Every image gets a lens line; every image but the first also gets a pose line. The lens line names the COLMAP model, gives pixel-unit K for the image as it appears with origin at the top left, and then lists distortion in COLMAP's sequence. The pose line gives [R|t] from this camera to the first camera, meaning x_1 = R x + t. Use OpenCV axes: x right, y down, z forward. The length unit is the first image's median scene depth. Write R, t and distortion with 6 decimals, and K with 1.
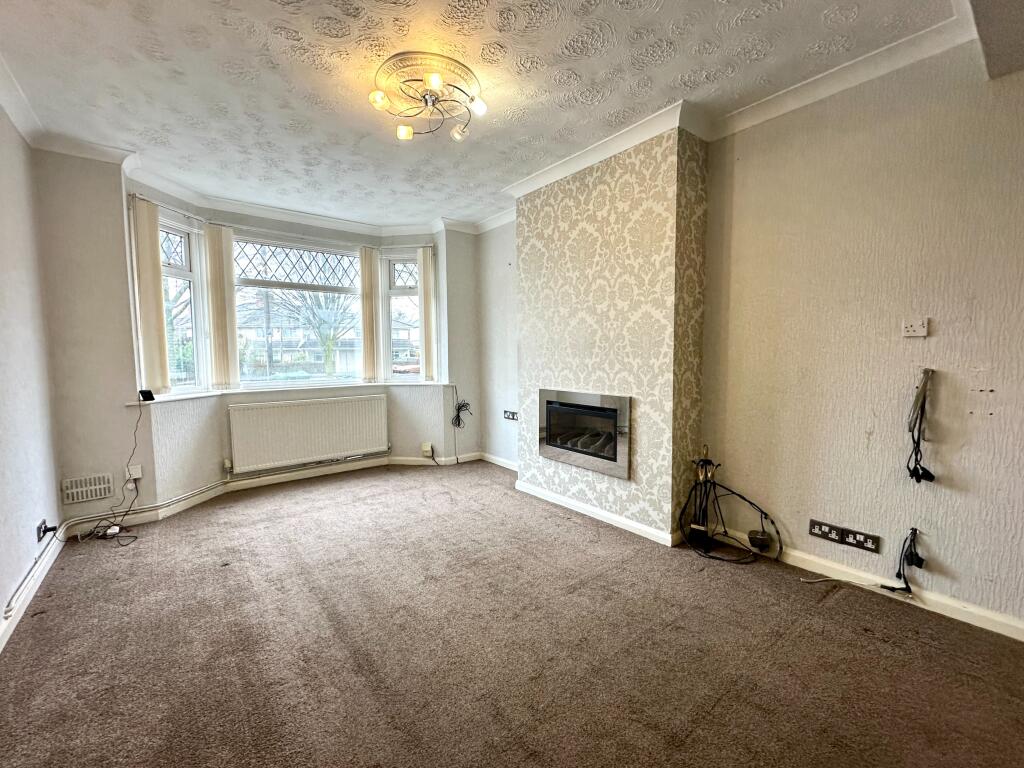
lens RADIAL K [[427.2, 0, 512.2], [0, 427.2, 376.7], [0, 0, 1]] dist [-0.000699, -0.000080]
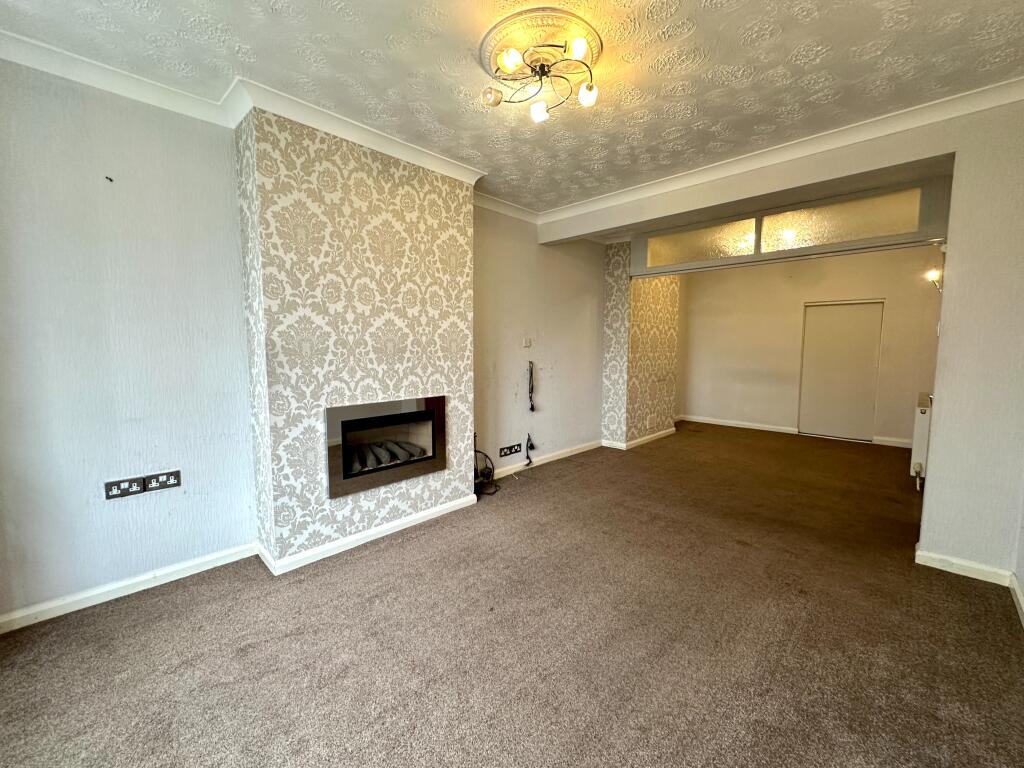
lens RADIAL K [[416.1, 0, 490.4], [0, 416.1, 392.2], [0, 0, 1]] dist [0.000312, 0.000088]
pose [[-0.098229, -0.083831, 0.991627, -0.828837], [0.080625, 0.992500, 0.091892, -0.053207], [-0.991893, 0.088976, -0.090733, 0.973745]]
